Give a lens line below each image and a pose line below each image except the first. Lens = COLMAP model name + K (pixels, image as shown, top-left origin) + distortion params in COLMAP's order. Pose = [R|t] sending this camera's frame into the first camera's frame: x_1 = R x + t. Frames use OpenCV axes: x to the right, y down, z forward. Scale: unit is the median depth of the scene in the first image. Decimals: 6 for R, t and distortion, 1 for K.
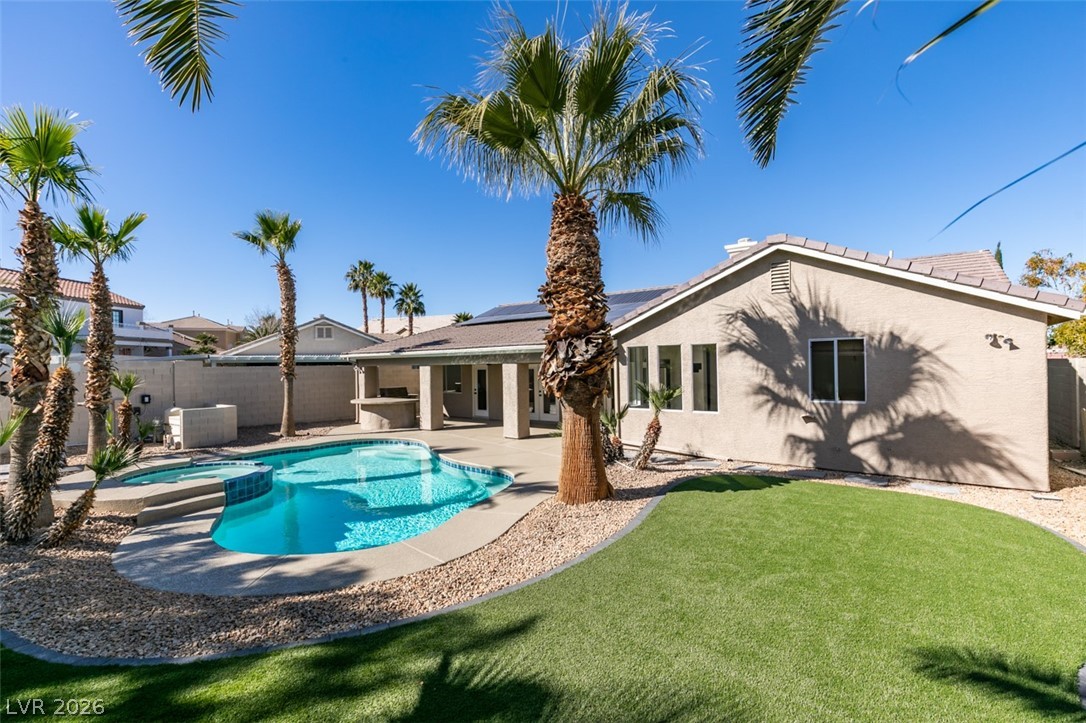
lens RADIAL K [[483.7, 0, 541.9], [0, 483.7, 366.2], [0, 0, 1]] dist [0.003124, 0.000118]
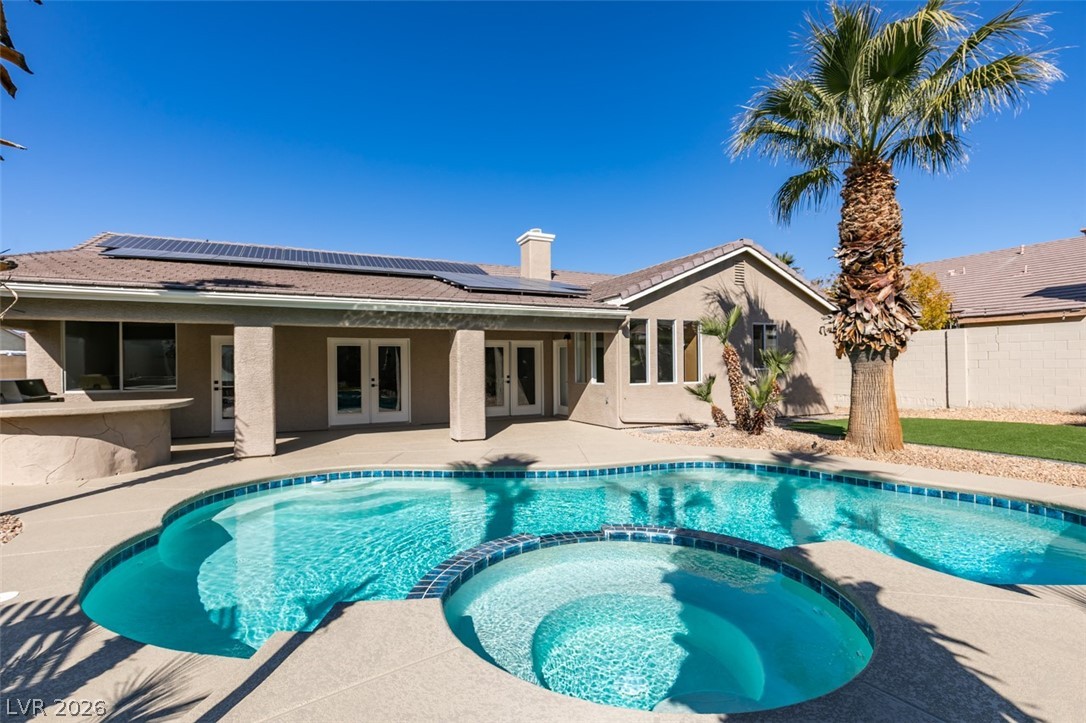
lens RADIAL K [[483.7, 0, 541.9], [0, 483.7, 366.2], [0, 0, 1]] dist [0.003124, 0.000118]
pose [[0.482026, 0.009034, 0.876110, -0.837034], [0.000978, 0.999941, -0.010849, 0.072733], [-0.876156, 0.006086, 0.481989, 0.809977]]
